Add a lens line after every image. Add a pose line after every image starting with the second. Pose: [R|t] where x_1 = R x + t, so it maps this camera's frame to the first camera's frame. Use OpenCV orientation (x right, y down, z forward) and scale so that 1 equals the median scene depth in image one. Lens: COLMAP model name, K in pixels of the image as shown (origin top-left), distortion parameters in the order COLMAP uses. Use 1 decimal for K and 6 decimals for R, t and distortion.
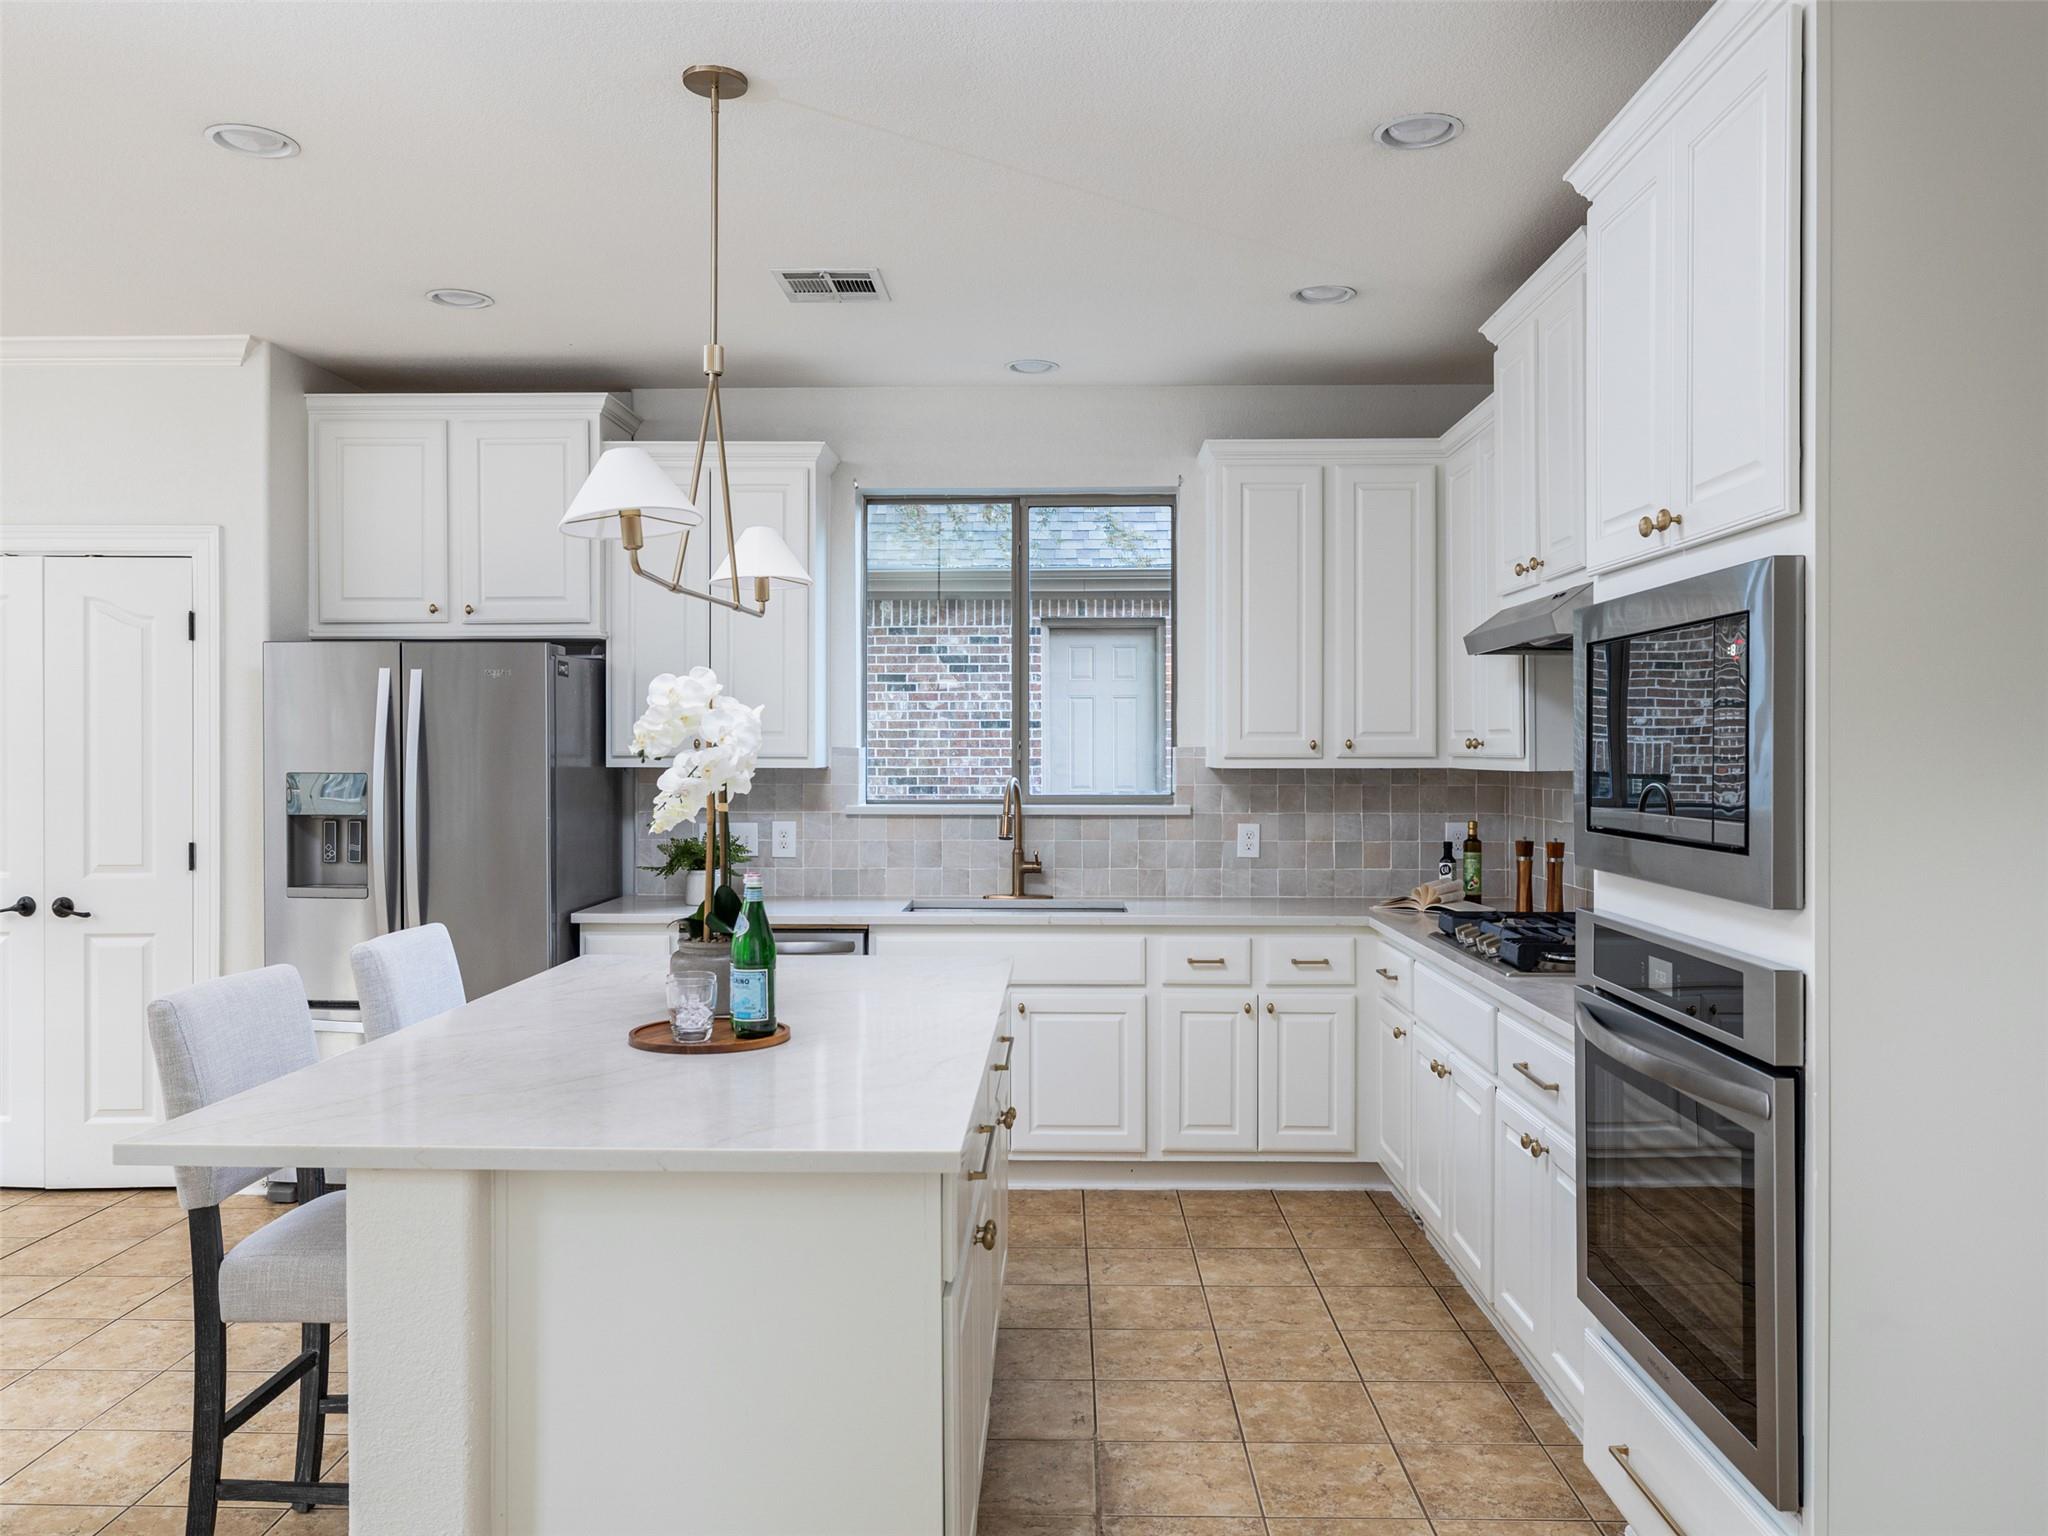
lens RADIAL K [[1507.5, 0, 1024.0], [0, 1507.5, 768.0], [0, 0, 1]] dist [0.001150, -0.000120]
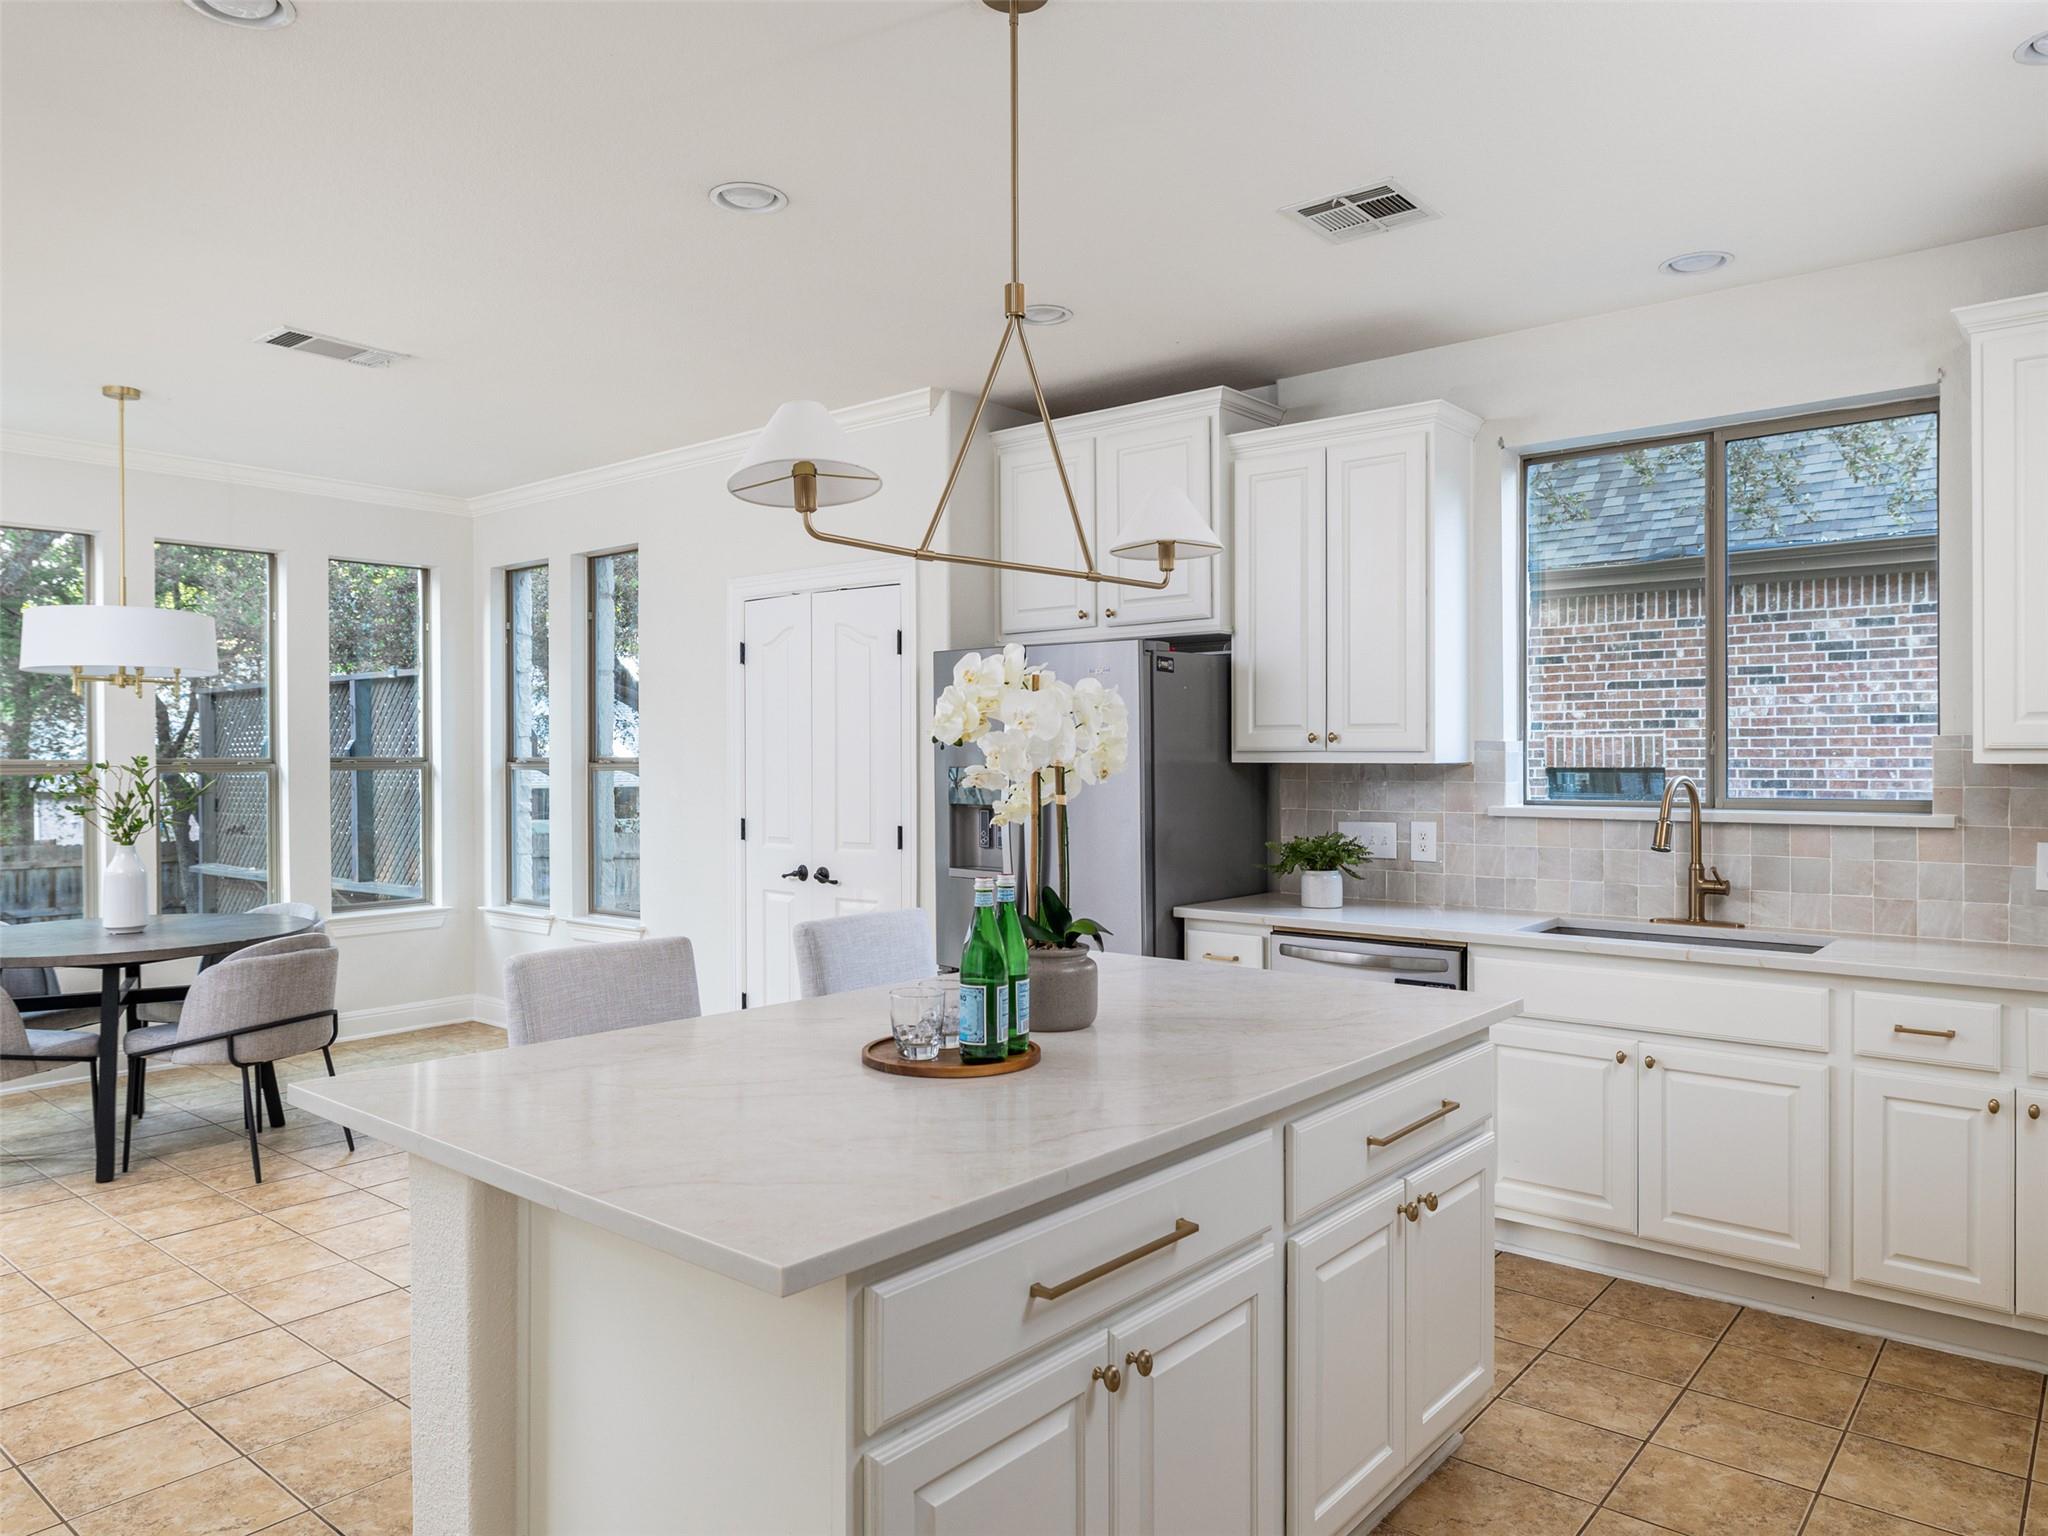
lens RADIAL K [[1360.7, 0, 1027.7], [0, 1360.7, 770.4], [0, 0, 1]] dist [-0.000992, 0.003264]
pose [[0.787844, 0.003589, -0.615864, 0.163766], [-0.004304, 0.999991, 0.000320, 0.004749], [0.615859, 0.002398, 0.787852, 0.201486]]
